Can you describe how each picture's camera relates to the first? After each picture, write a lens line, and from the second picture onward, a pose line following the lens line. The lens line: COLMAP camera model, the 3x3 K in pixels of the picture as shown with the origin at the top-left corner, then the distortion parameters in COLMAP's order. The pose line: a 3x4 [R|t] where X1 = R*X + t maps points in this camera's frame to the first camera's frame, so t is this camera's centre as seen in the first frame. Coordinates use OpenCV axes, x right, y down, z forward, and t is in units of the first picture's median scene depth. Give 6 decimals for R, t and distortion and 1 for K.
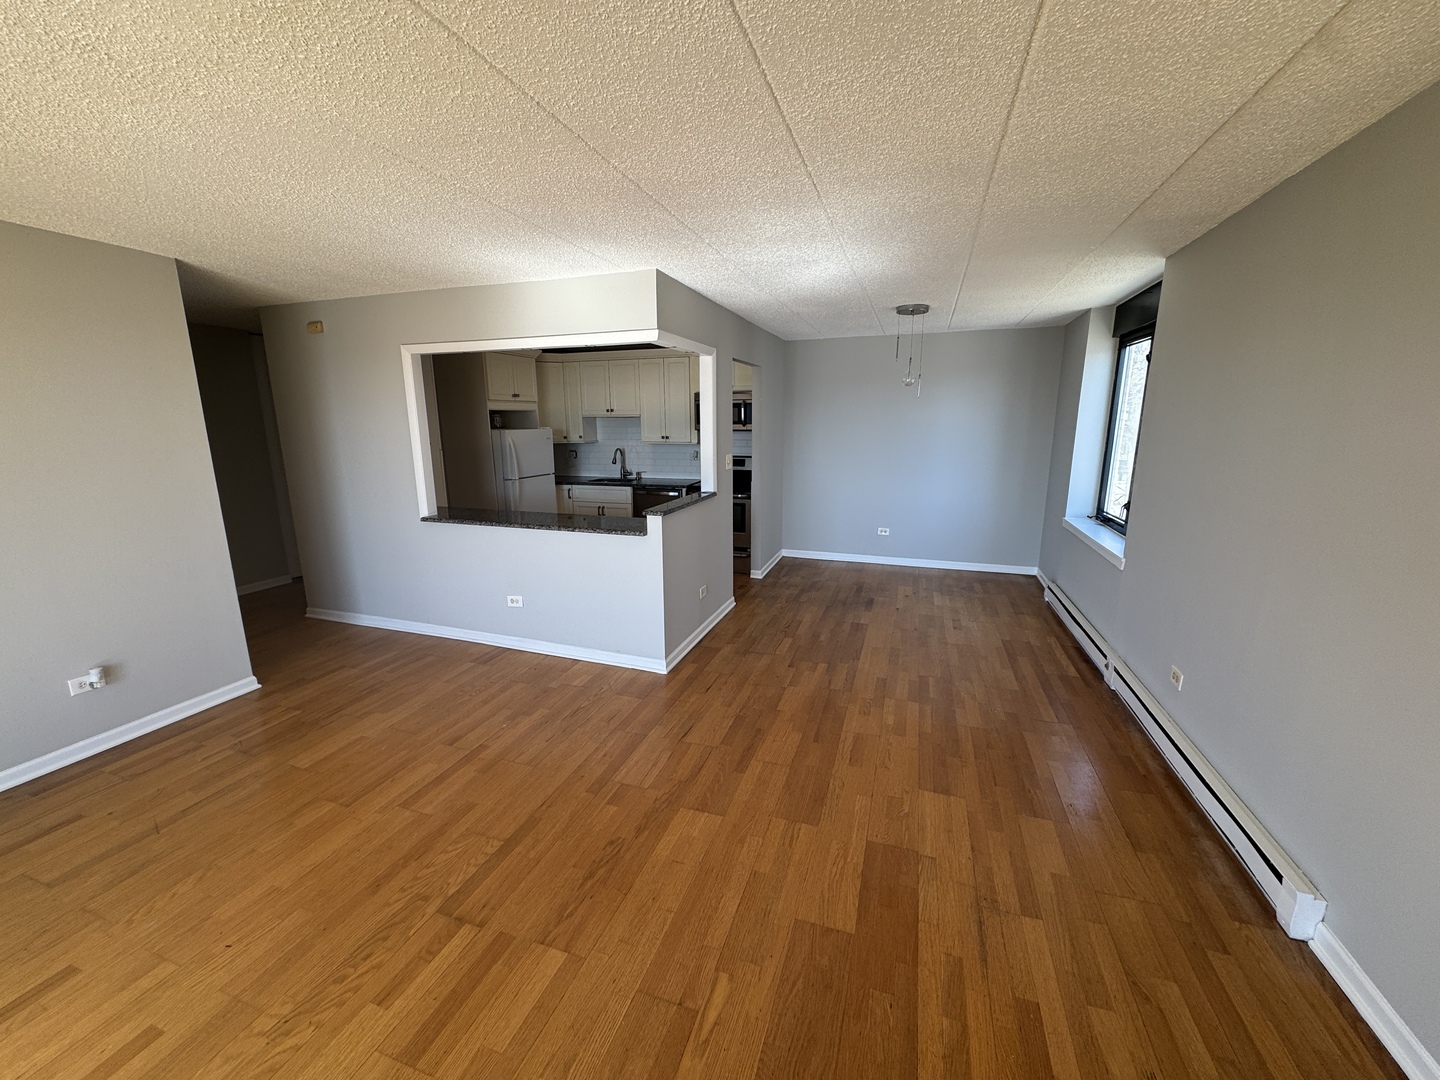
lens RADIAL K [[574.2, 0, 717.6], [0, 574.2, 539.6], [0, 0, 1]] dist [-0.002758, 0.000321]
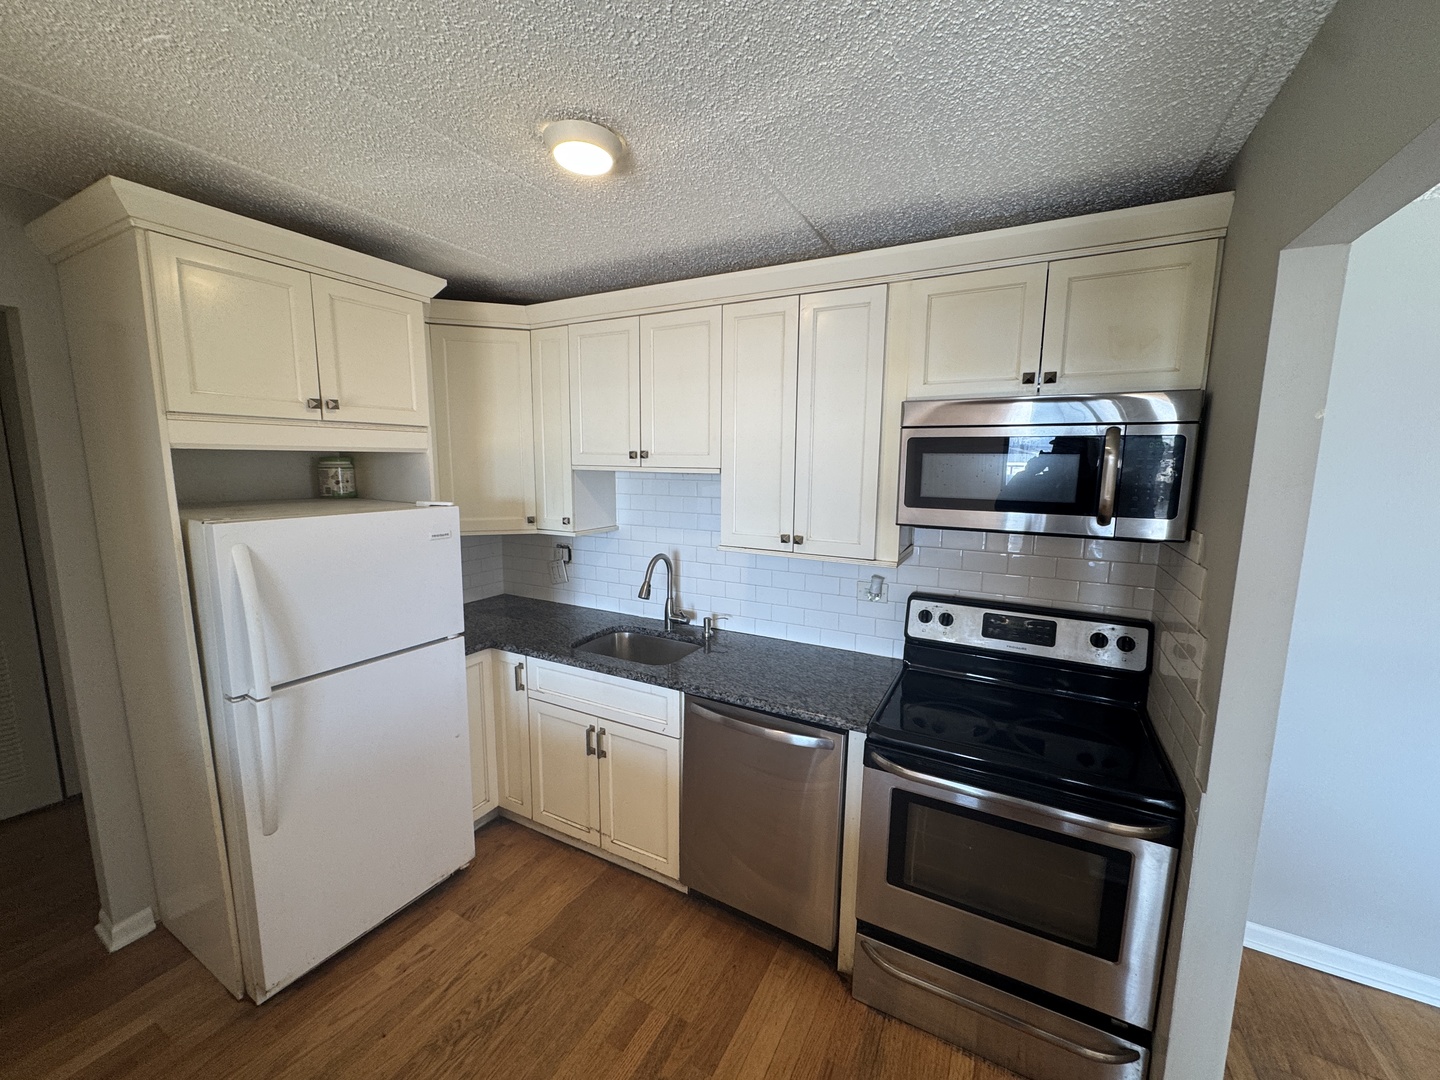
lens RADIAL K [[574.2, 0, 717.6], [0, 574.2, 539.6], [0, 0, 1]] dist [-0.002758, 0.000321]
pose [[0.986955, 0.039039, -0.156189, -0.104412], [-0.049792, 0.996607, -0.065534, -0.196248], [0.153101, 0.072456, 0.985551, 0.854981]]
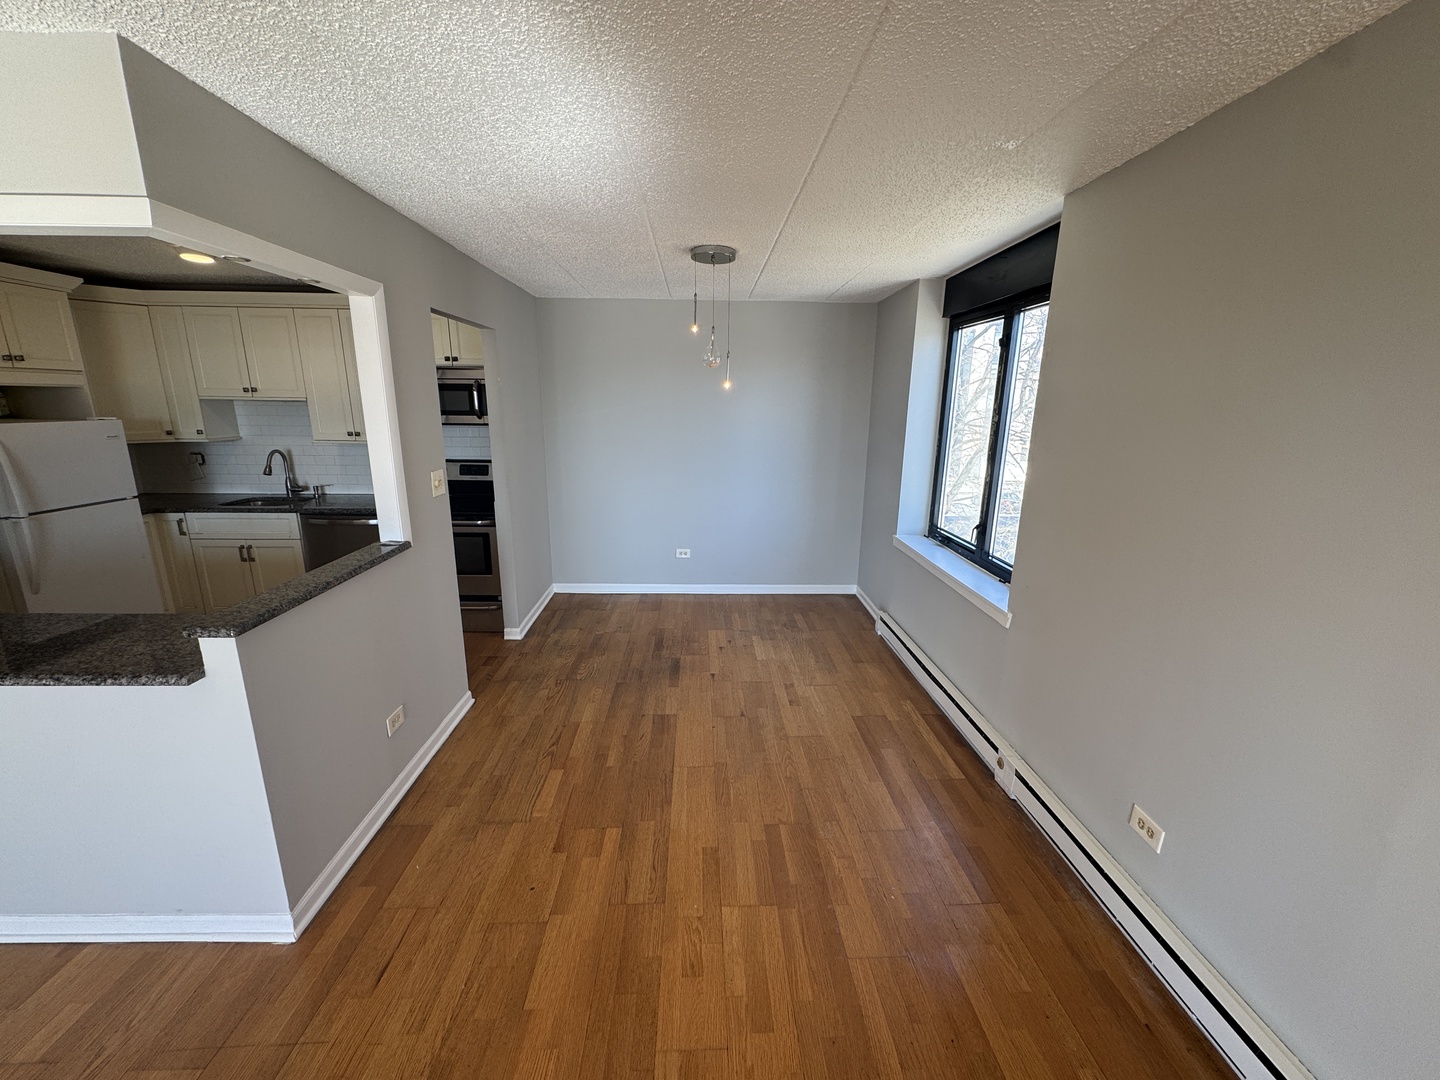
lens RADIAL K [[574.2, 0, 717.6], [0, 574.2, 539.6], [0, 0, 1]] dist [-0.002758, 0.000321]
pose [[0.933785, -0.066441, 0.351612, 0.072507], [0.055524, 0.997613, 0.041053, -0.079201], [-0.353500, -0.018812, 0.935245, 0.311843]]
